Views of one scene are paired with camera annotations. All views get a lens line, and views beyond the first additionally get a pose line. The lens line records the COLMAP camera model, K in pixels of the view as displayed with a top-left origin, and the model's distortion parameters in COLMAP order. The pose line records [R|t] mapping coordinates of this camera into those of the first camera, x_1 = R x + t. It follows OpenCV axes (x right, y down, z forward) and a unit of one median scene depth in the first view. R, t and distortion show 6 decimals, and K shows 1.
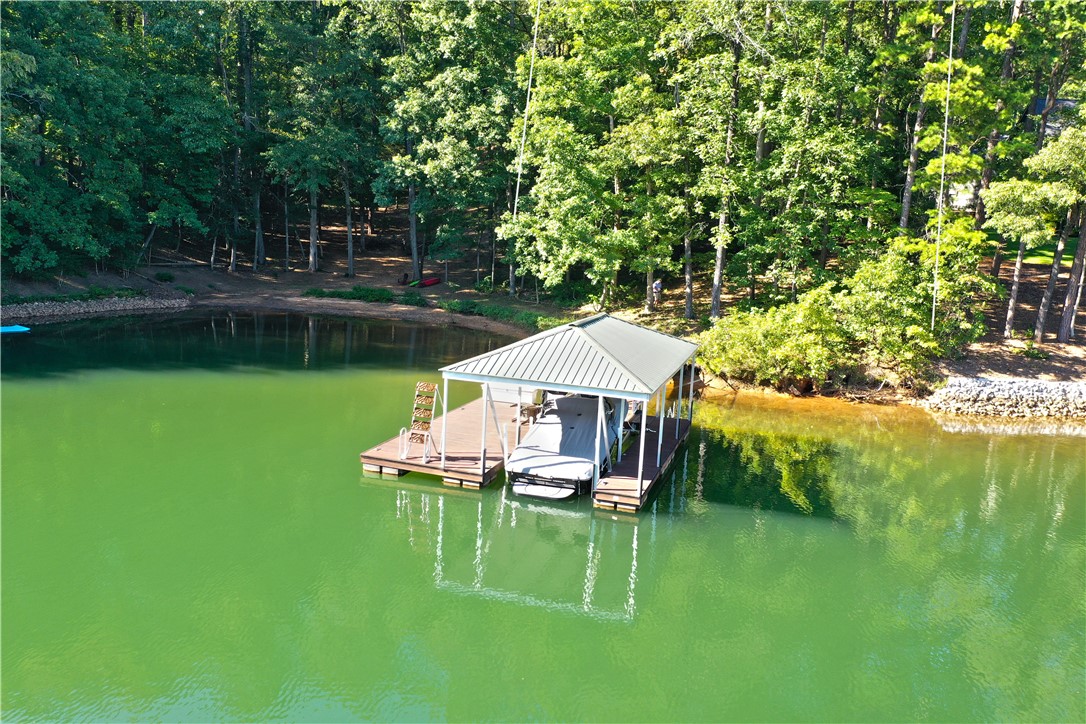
lens RADIAL K [[860.9, 0, 543.0], [0, 860.9, 362.0], [0, 0, 1]] dist [0.017875, 0.000726]
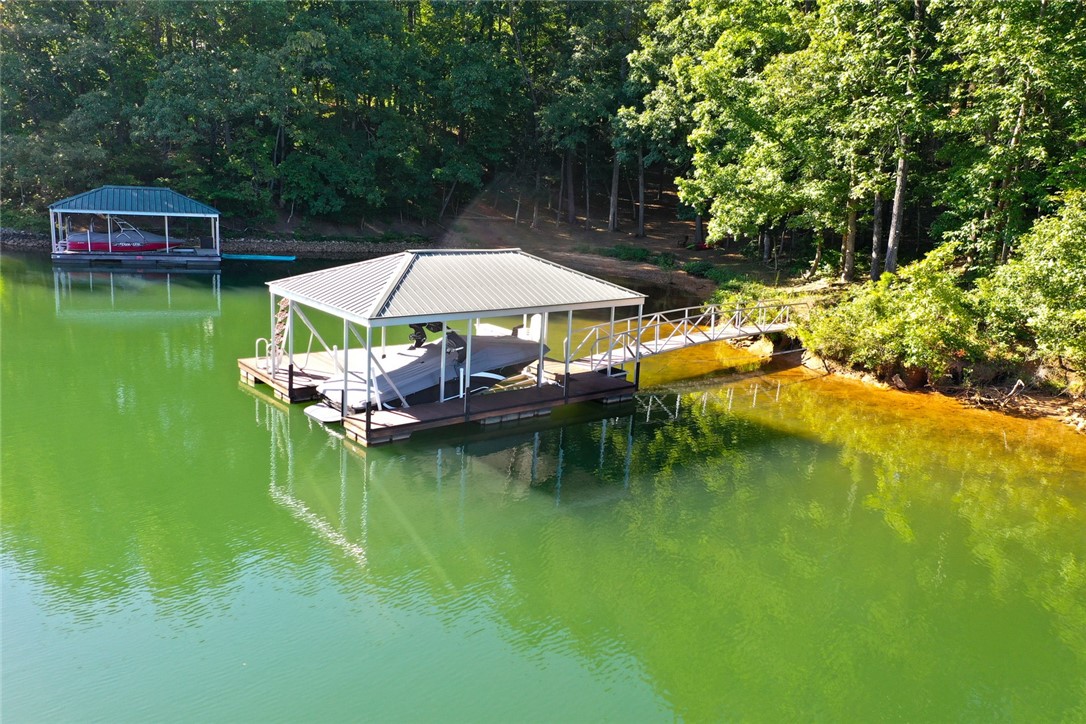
lens RADIAL K [[860.9, 0, 543.0], [0, 860.9, 362.0], [0, 0, 1]] dist [0.017875, 0.000726]
pose [[0.843305, 0.115339, -0.524913, 0.325704], [-0.103399, 0.993273, 0.052136, 0.006424], [0.527395, 0.010309, 0.849558, 0.132926]]
